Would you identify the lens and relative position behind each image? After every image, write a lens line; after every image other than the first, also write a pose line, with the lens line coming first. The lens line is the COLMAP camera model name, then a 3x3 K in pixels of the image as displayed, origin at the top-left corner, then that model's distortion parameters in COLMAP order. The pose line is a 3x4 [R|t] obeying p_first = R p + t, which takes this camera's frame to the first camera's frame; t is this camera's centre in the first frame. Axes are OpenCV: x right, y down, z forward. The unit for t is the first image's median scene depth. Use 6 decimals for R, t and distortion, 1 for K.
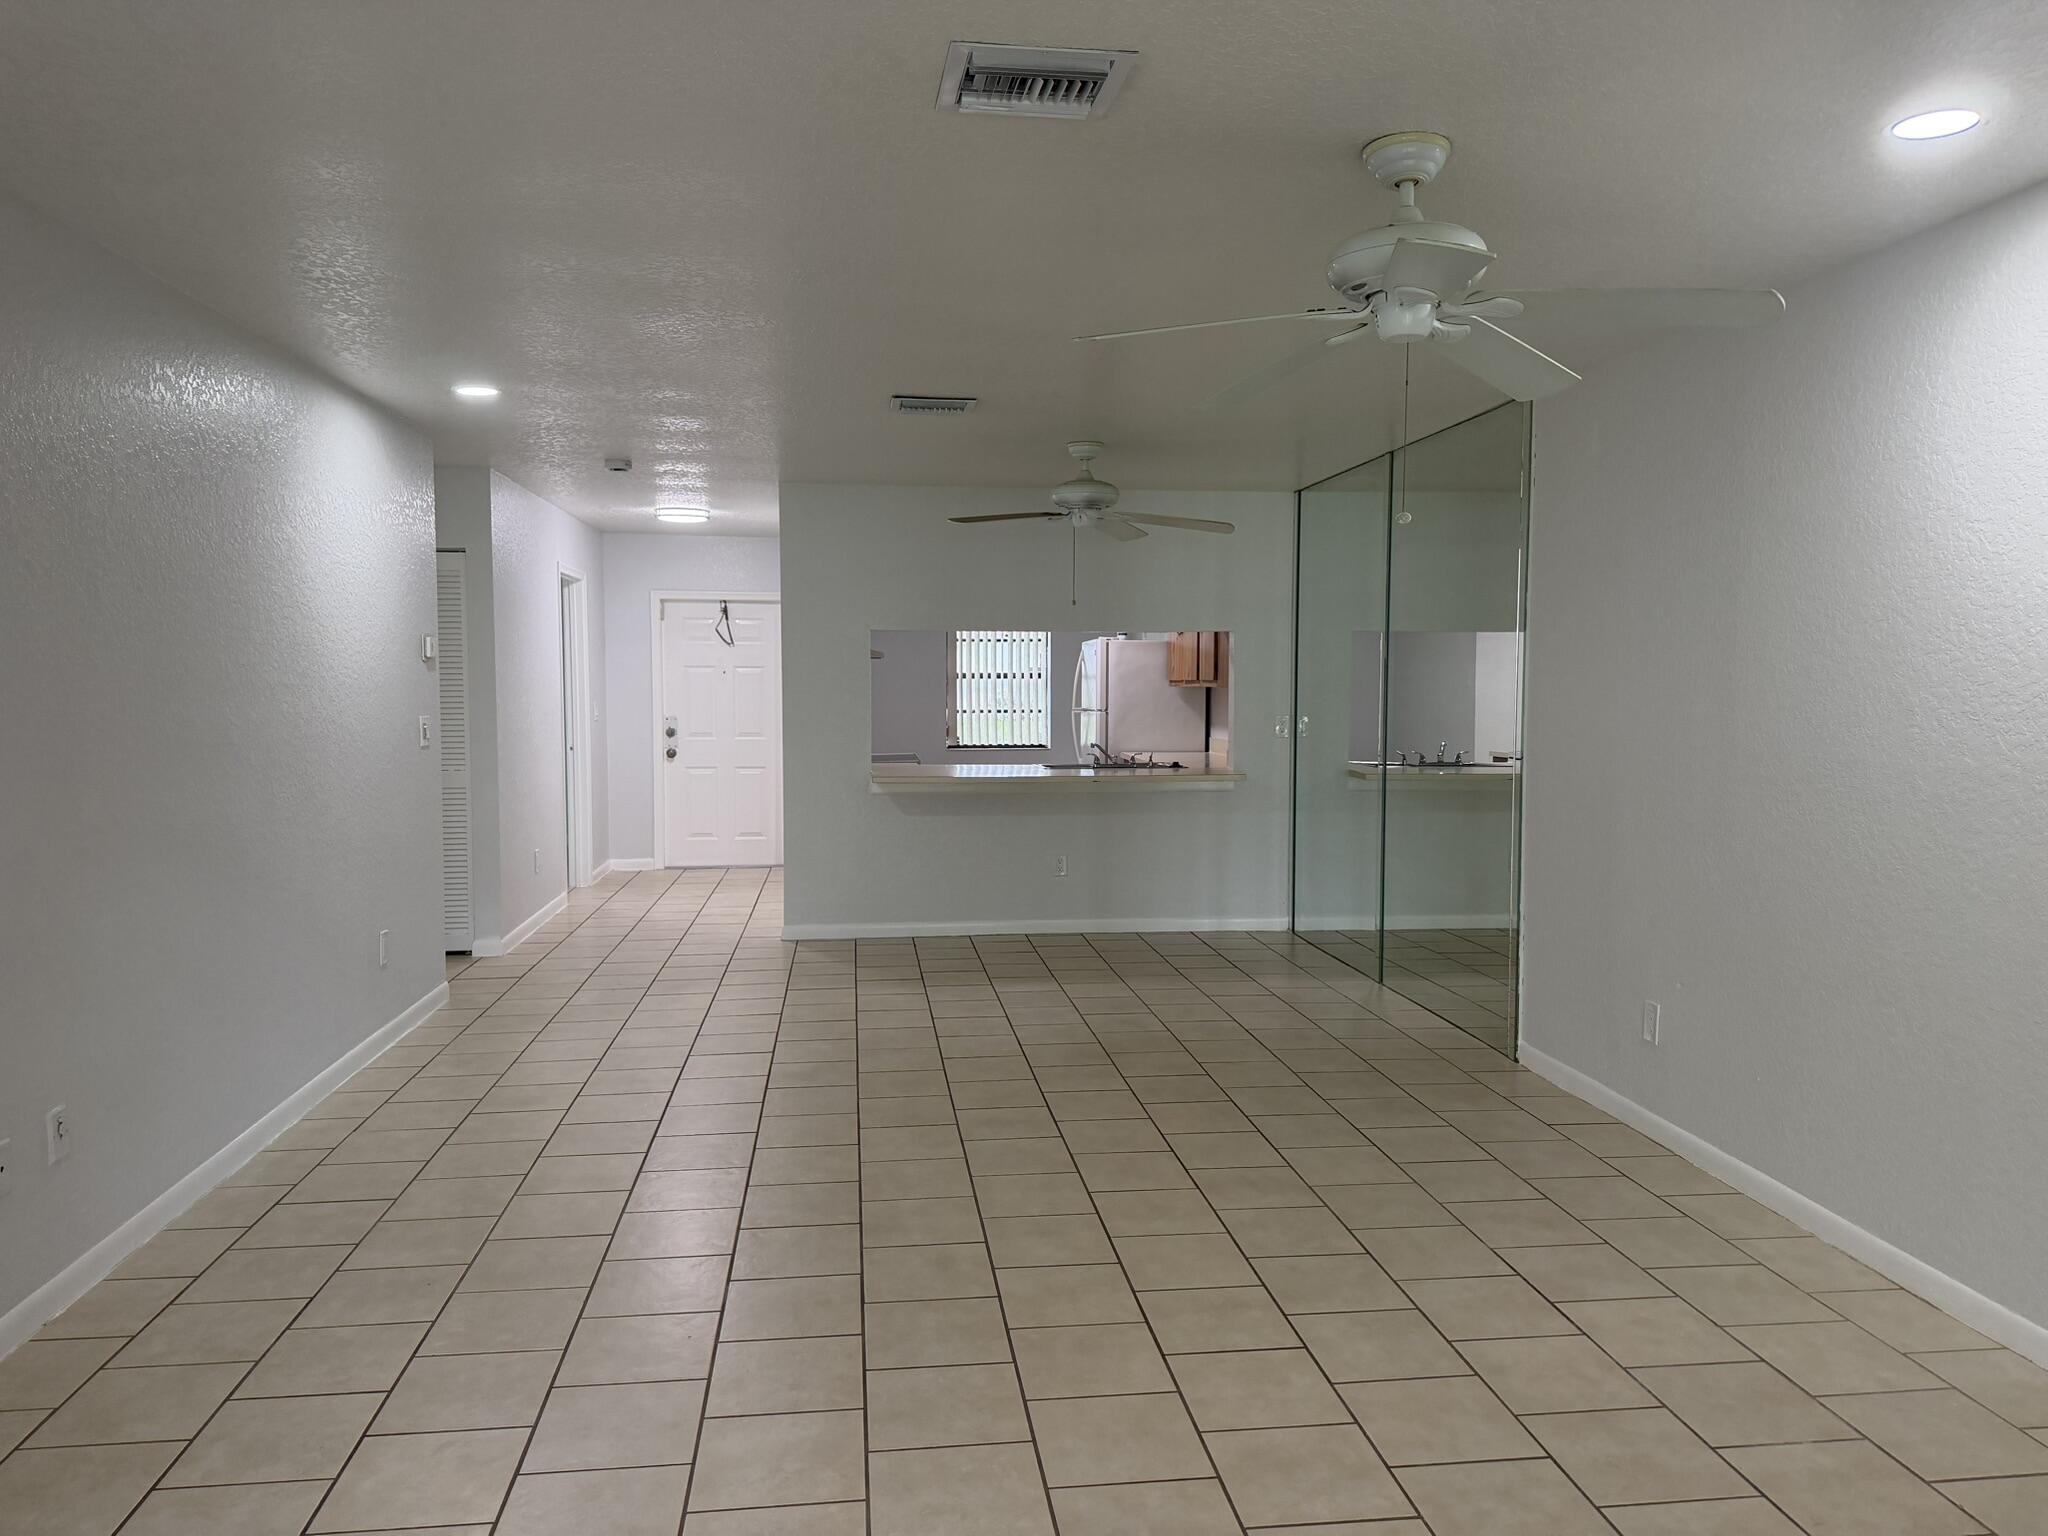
lens RADIAL K [[1434.8, 0, 1015.2], [0, 1434.8, 753.6], [0, 0, 1]] dist [0.075549, -0.107341]
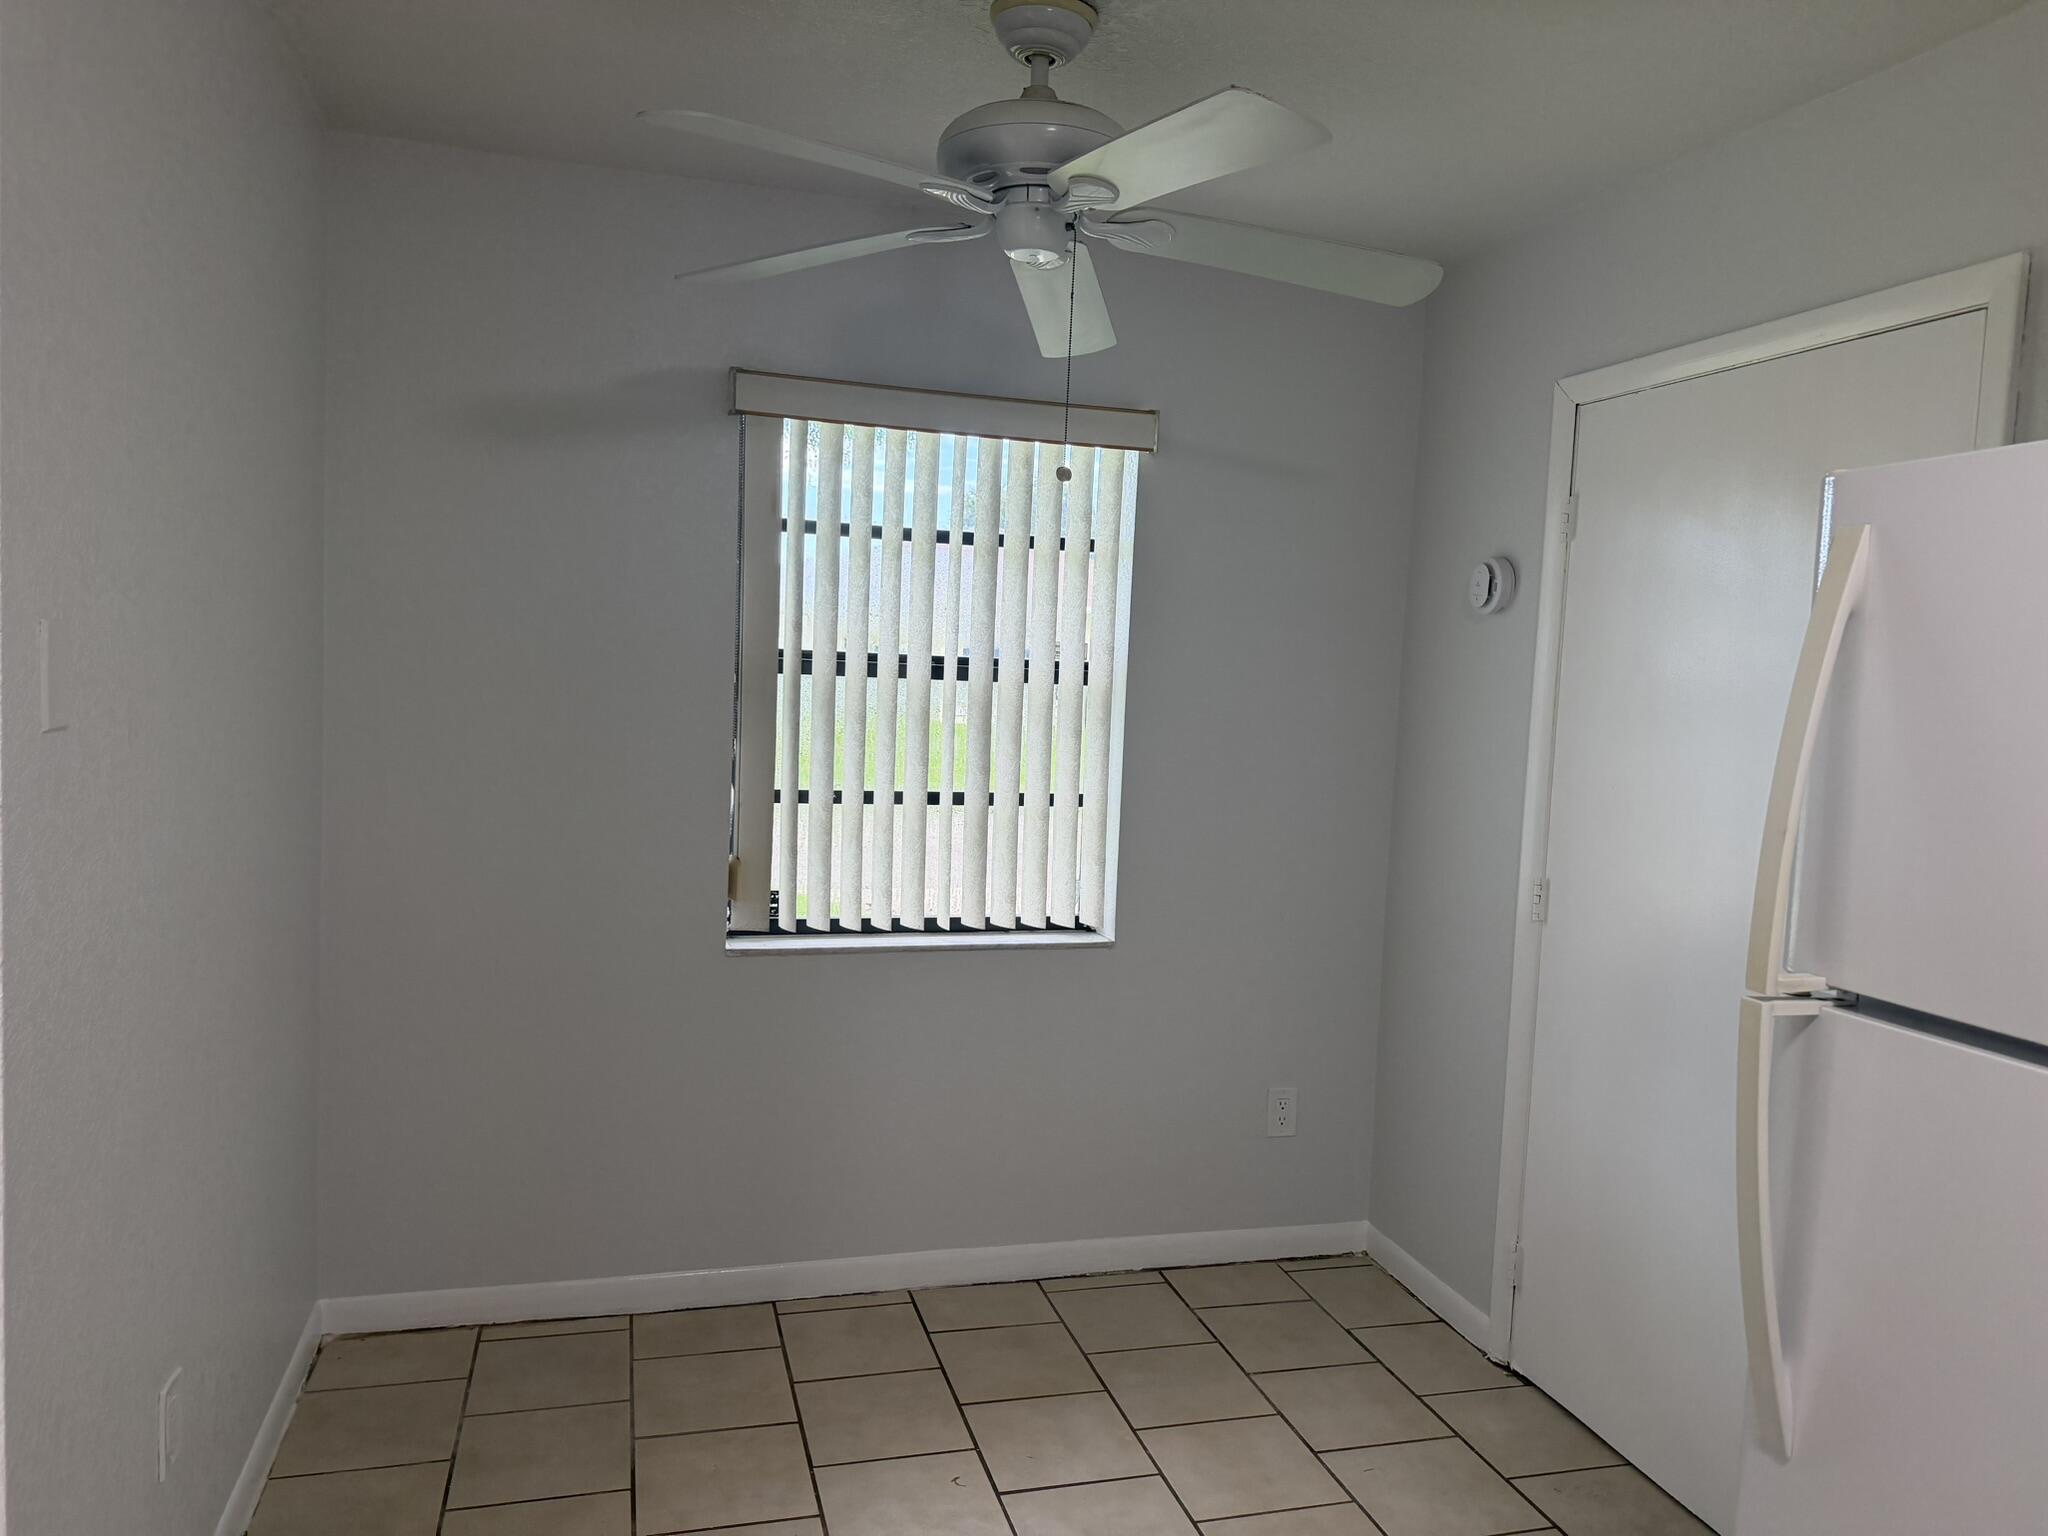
lens RADIAL K [[1434.8, 0, 1042.1], [0, 1434.8, 760.4], [0, 0, 1]] dist [0.075549, -0.107341]
pose [[0.985245, 0.030551, 0.168403, -0.058234], [-0.033983, 0.999269, 0.017537, -0.067403], [-0.167744, -0.023001, 0.985562, 1.166689]]
